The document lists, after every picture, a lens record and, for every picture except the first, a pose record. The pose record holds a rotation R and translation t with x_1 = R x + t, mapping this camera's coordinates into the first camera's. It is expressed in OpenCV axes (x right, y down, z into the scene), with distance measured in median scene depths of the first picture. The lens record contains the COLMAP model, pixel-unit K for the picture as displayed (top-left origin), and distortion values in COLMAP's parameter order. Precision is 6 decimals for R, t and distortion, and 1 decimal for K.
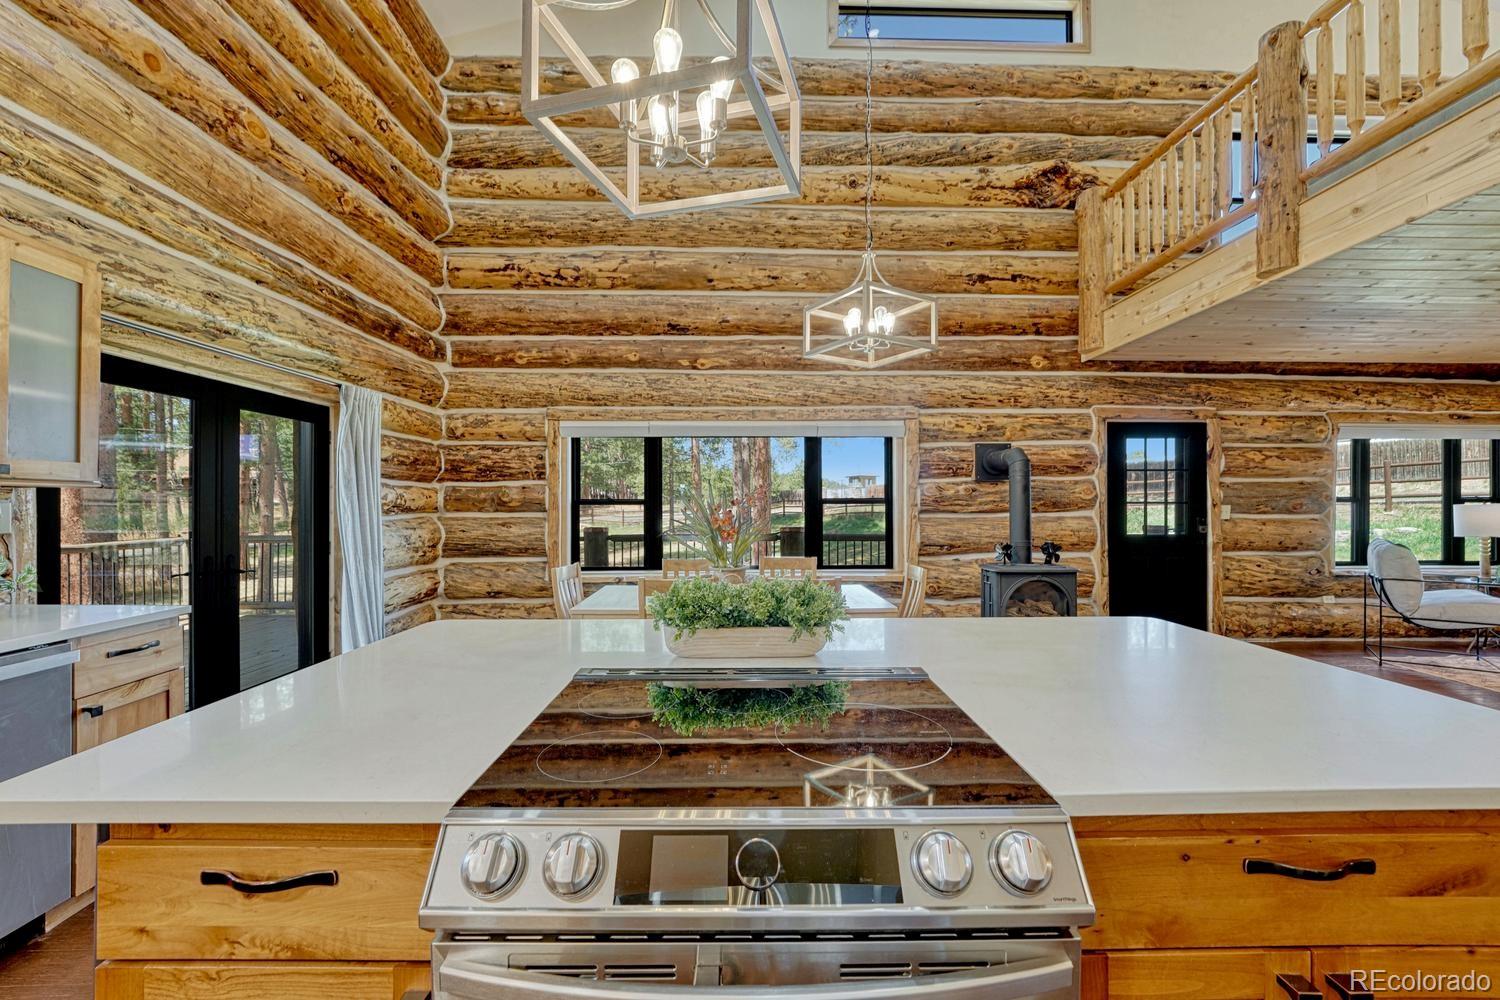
lens RADIAL K [[609.5, 0, 754.7], [0, 609.5, 508.2], [0, 0, 1]] dist [-0.015850, 0.003279]
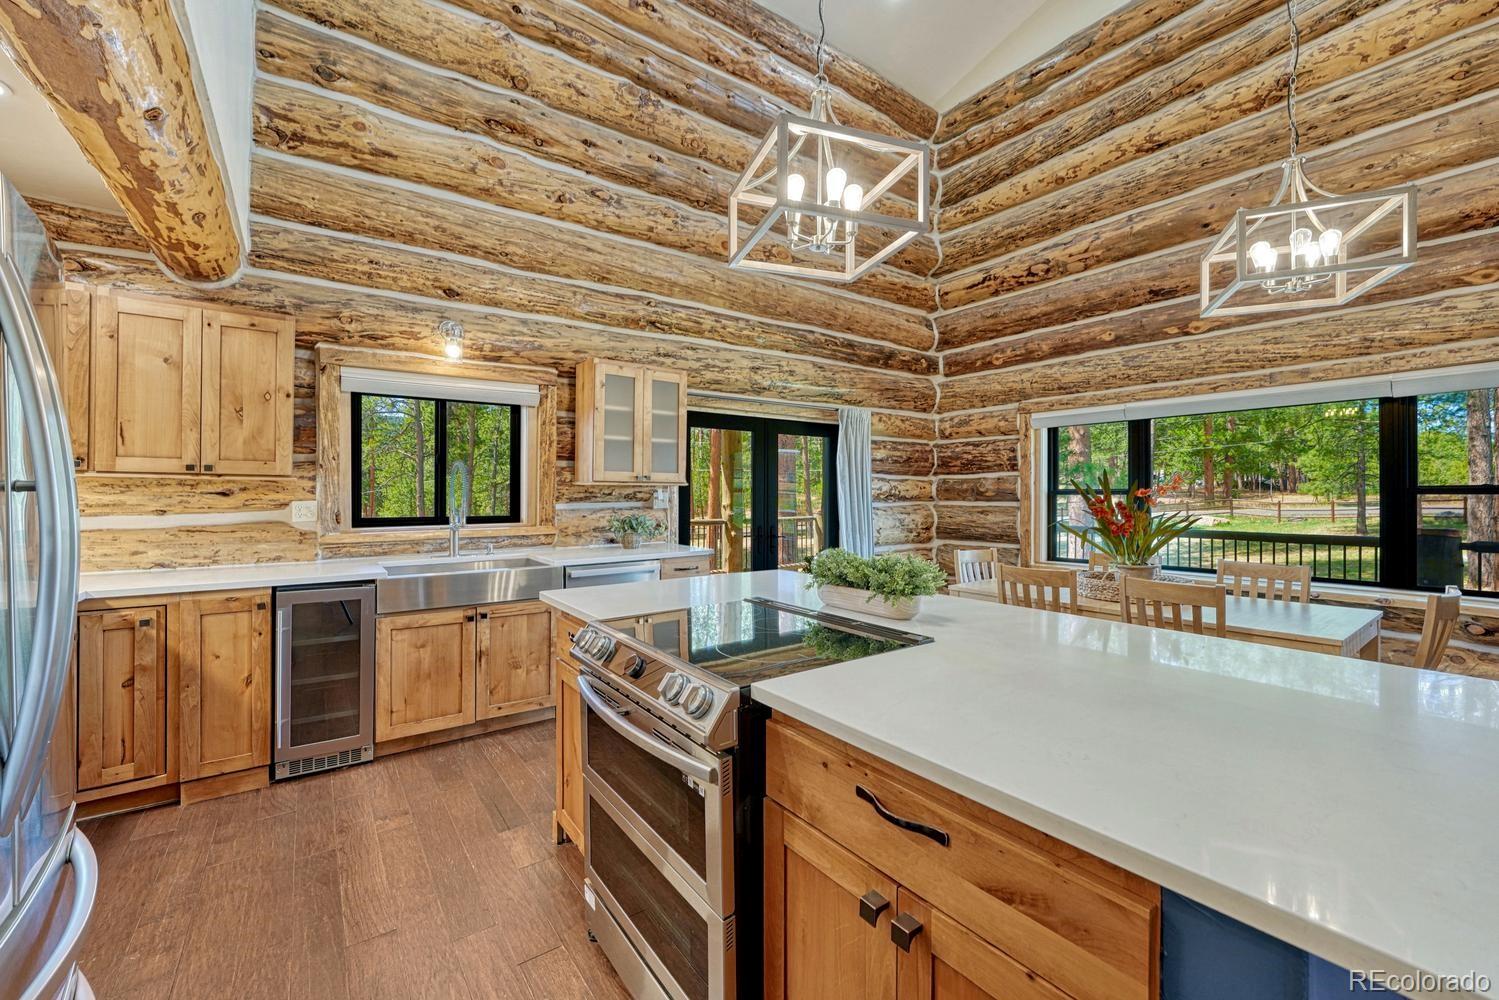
lens RADIAL K [[609.1, 0, 742.8], [0, 609.1, 493.6], [0, 0, 1]] dist [-0.015850, 0.003279]
pose [[0.566804, -0.000506, -0.823853, 0.249205], [-0.004820, 0.999981, -0.003930, -0.001124], [0.823839, 0.006198, 0.566790, 0.013939]]
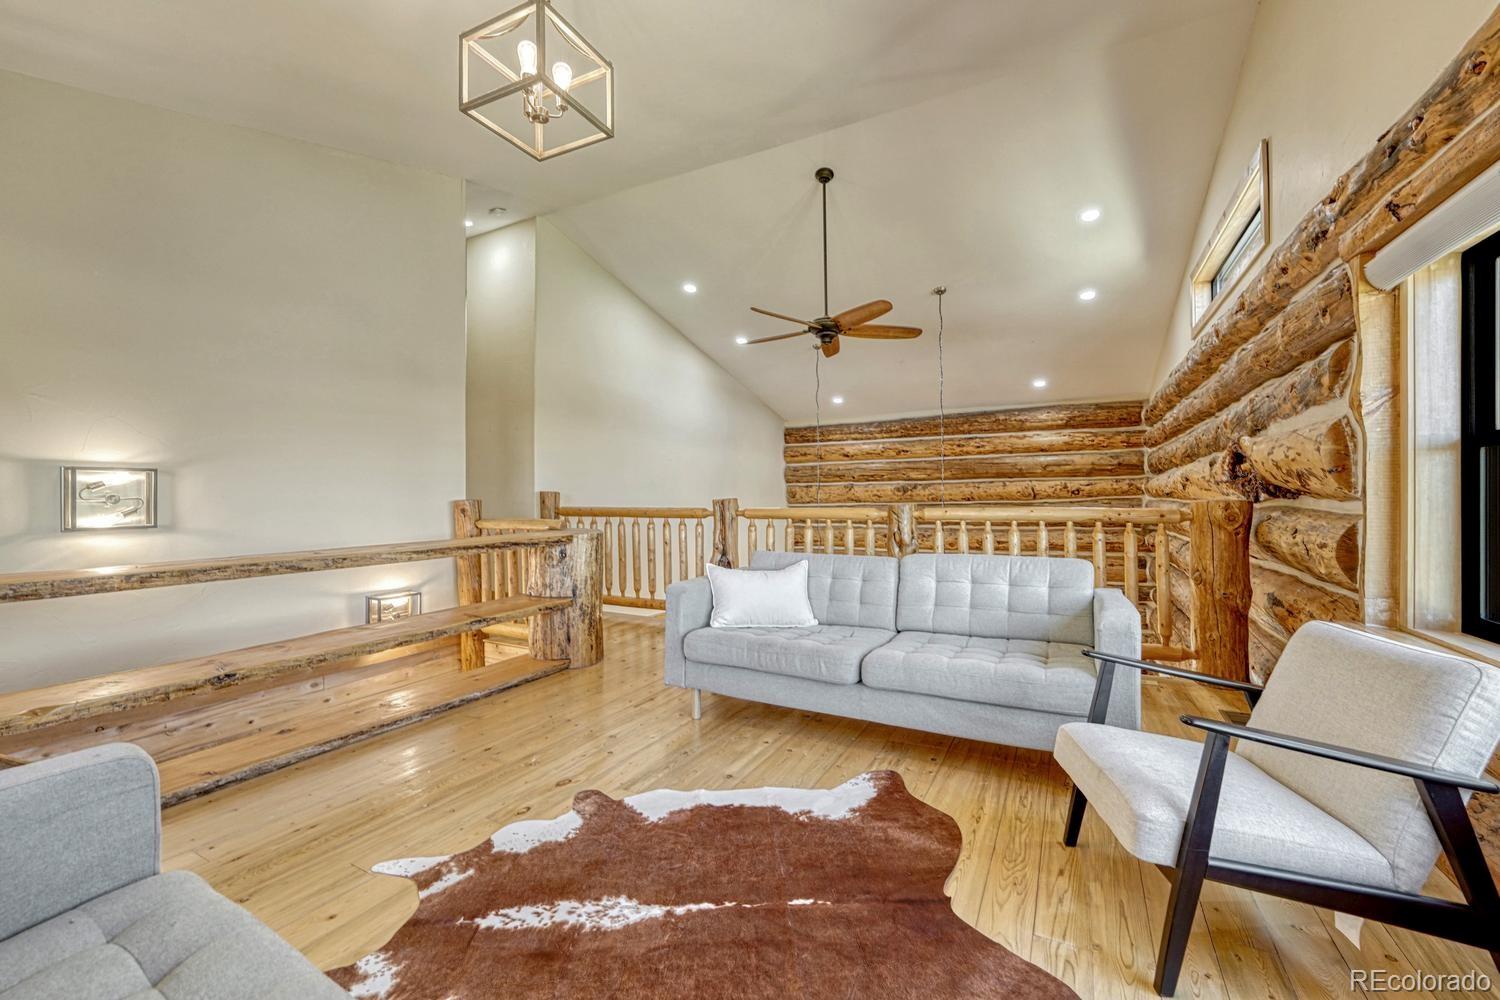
lens RADIAL K [[609.5, 0, 746.6], [0, 609.5, 487.3], [0, 0, 1]] dist [-0.015850, 0.003279]
pose [[-0.502886, -0.006352, -0.864329, 1.367377], [0.009652, 0.999869, -0.012964, -0.522124], [0.864299, -0.014862, -0.502759, 0.879713]]
